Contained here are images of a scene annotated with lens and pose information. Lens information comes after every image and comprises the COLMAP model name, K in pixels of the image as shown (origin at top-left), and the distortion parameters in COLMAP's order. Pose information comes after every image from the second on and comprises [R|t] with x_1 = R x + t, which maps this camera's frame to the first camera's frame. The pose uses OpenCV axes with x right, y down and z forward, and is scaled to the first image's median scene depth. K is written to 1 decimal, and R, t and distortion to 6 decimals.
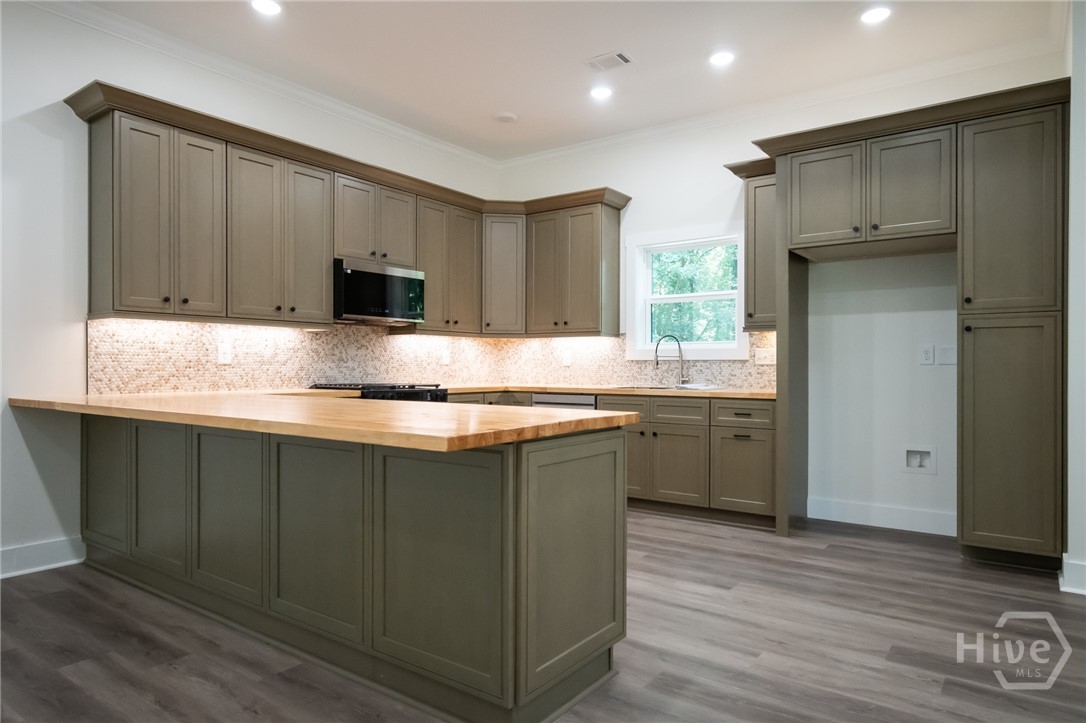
lens RADIAL K [[645.6, 0, 546.8], [0, 645.6, 364.6], [0, 0, 1]] dist [-0.000484, -0.002374]
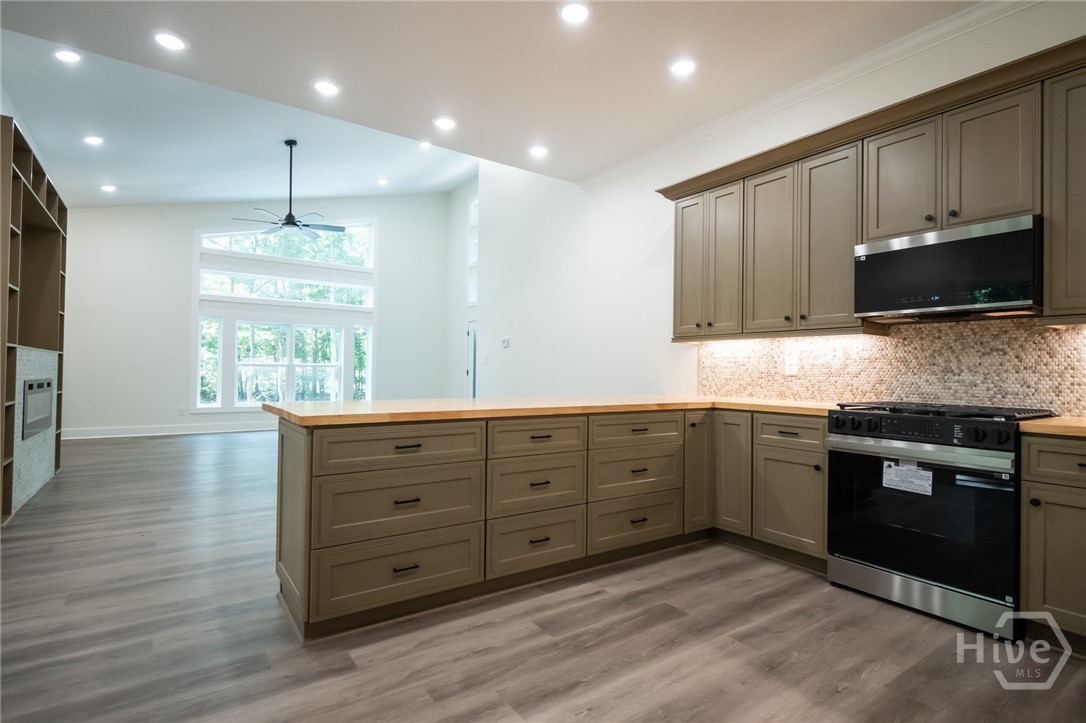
lens RADIAL K [[537.2, 0, 545.0], [0, 537.2, 362.5], [0, 0, 1]] dist [-0.001138, 0.000122]
pose [[-0.303382, -0.017875, -0.952701, 0.449189], [-0.007325, 0.999838, -0.016426, -0.004385], [0.952841, 0.001995, -0.303464, 0.861120]]
